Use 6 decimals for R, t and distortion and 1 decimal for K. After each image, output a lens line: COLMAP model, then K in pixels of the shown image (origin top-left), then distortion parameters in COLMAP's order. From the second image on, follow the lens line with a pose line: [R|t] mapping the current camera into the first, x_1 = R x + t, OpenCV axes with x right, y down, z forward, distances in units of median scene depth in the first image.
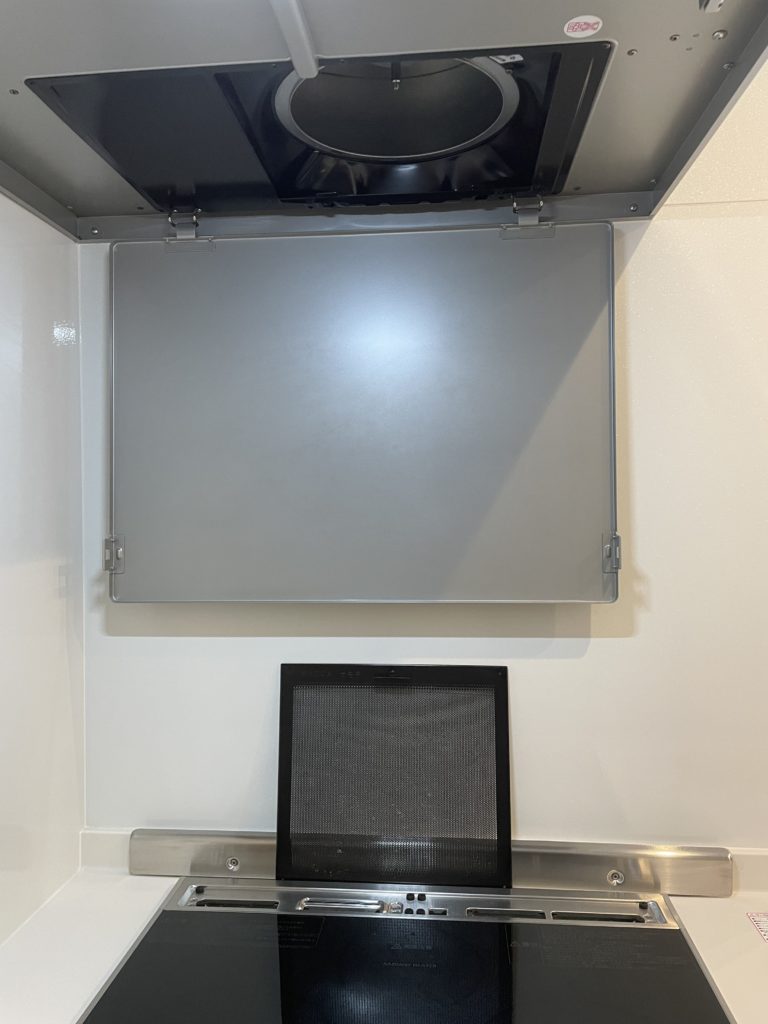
lens RADIAL K [[776.6, 0, 384.5], [0, 776.6, 497.8], [0, 0, 1]] dist [0.008499, -0.067062]
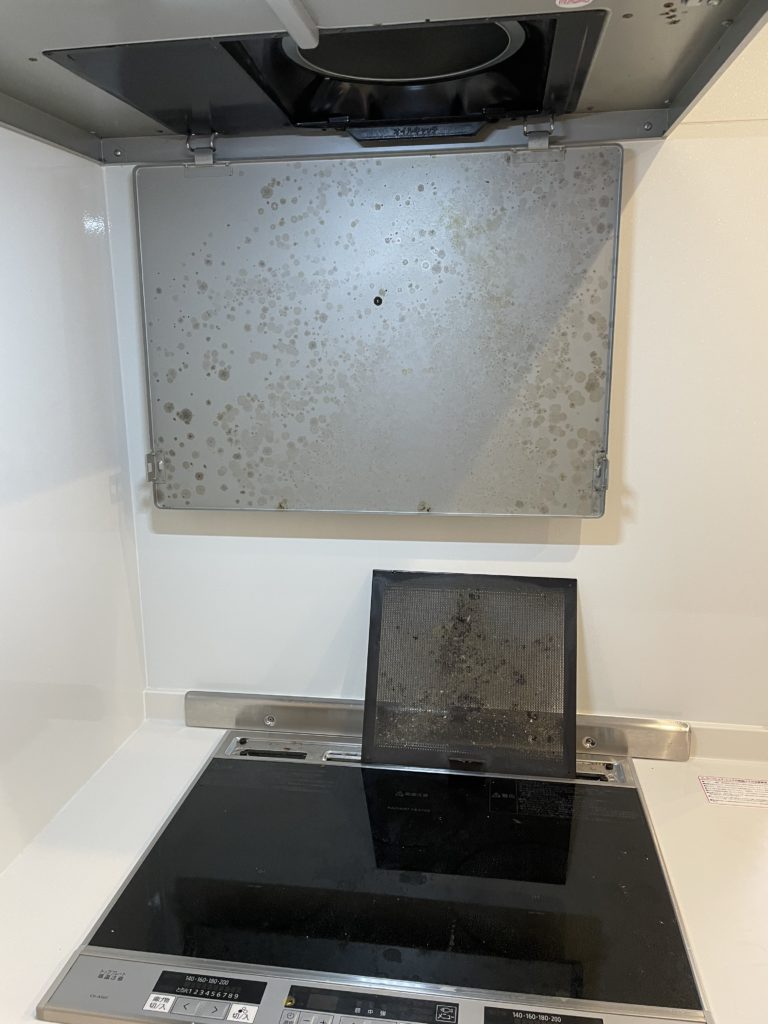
lens RADIAL K [[777.7, 0, 384.0], [0, 777.7, 512.0], [0, 0, 1]] dist [-0.001779, -0.077660]
pose [[0.998290, 0.011849, -0.057234, 0.047884], [0.001538, 0.973570, 0.228383, -0.121531], [0.058427, -0.228081, 0.971888, -0.091594]]
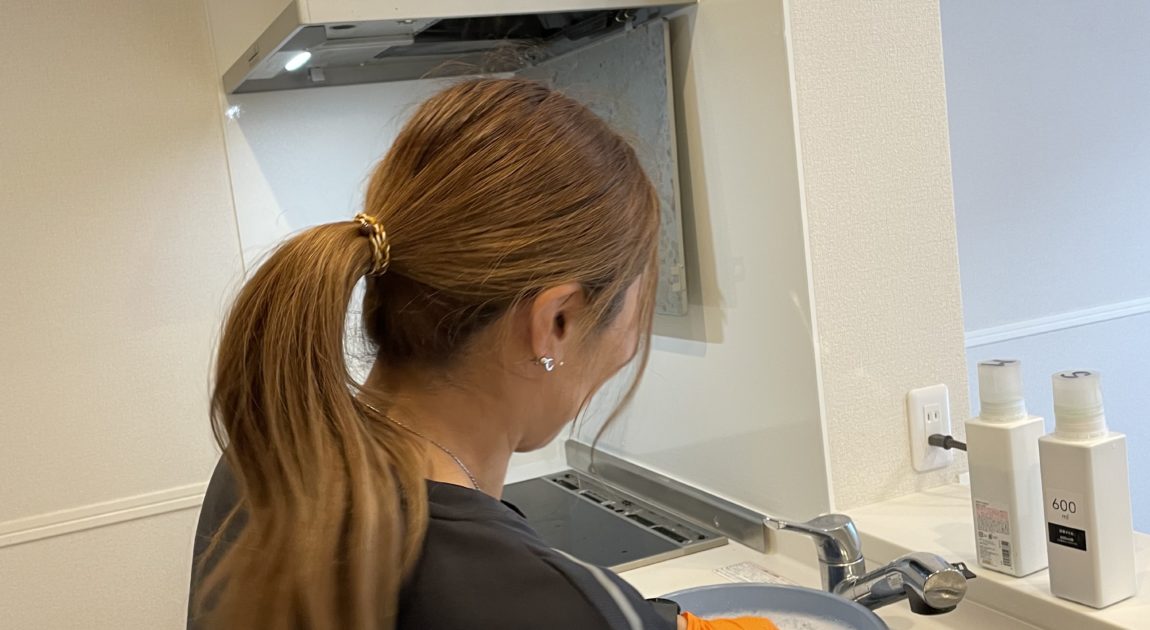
lens RADIAL K [[1282.1, 0, 575.0], [0, 1282.1, 315.0], [0, 0, 1]] dist [-0.006426, -0.001804]
pose [[0.500465, 0.040414, -0.864813, 2.007212], [0.116431, 0.986694, 0.113488, -0.129751], [0.857892, -0.157488, 0.489100, -0.219369]]
